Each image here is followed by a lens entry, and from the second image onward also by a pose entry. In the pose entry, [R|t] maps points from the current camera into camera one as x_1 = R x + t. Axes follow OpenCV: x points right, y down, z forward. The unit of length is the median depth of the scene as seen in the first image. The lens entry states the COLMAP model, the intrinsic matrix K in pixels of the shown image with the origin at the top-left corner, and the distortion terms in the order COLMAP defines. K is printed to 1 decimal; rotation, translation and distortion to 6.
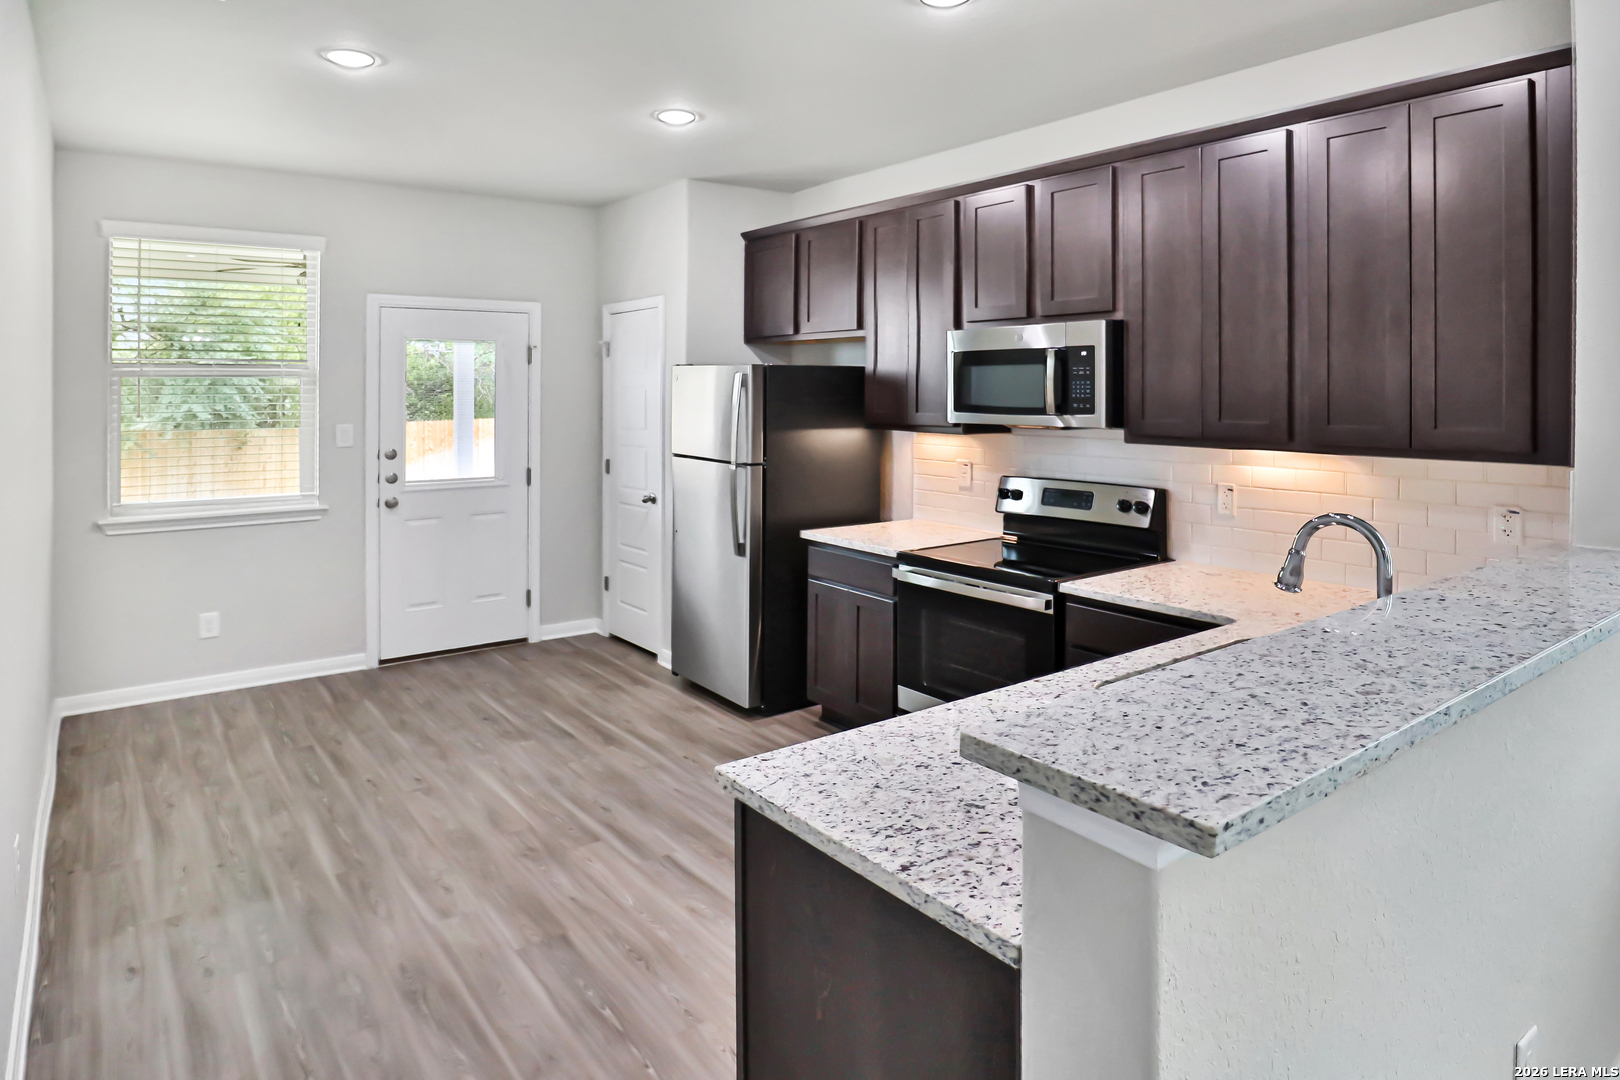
lens RADIAL K [[944.7, 0, 810.0], [0, 944.7, 540.0], [0, 0, 1]] dist [-0.027348, -0.000645]
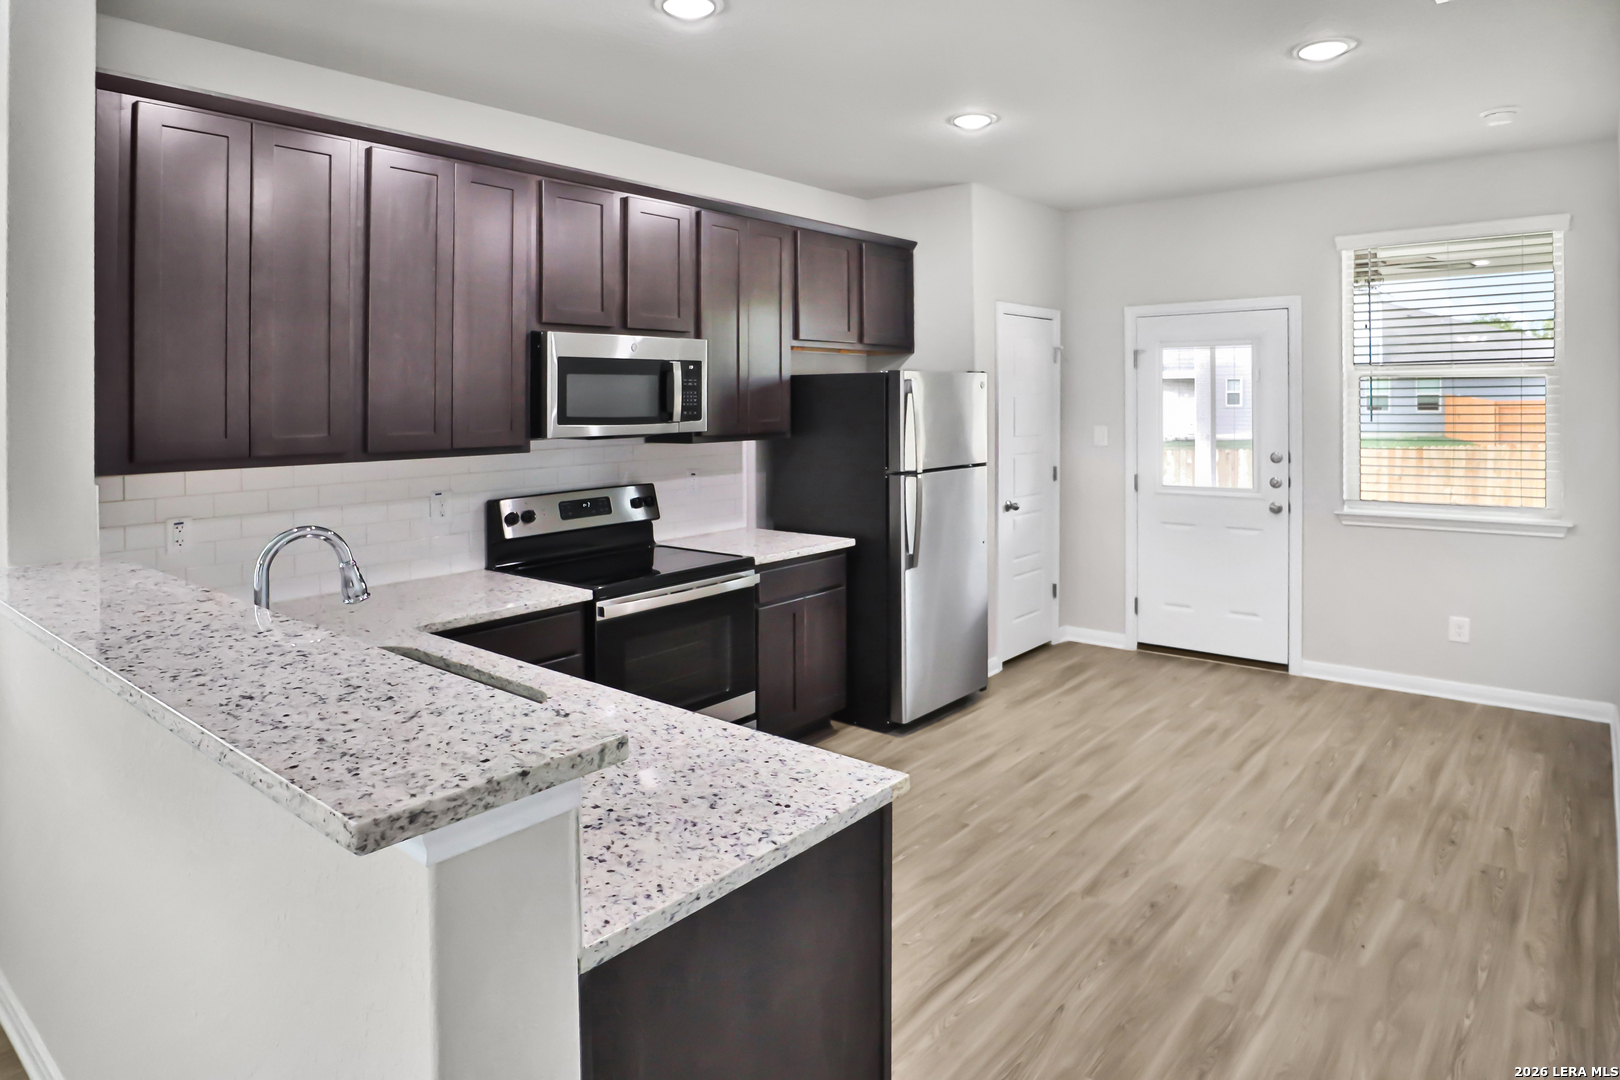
lens RADIAL K [[957.0, 0, 806.2], [0, 957.0, 458.1], [0, 0, 1]] dist [-0.003108, -0.000951]
pose [[-0.225090, -0.057054, 0.972666, -0.813430], [0.161212, 0.982344, 0.094929, -0.168825], [-0.960909, 0.178173, -0.211918, 1.073302]]
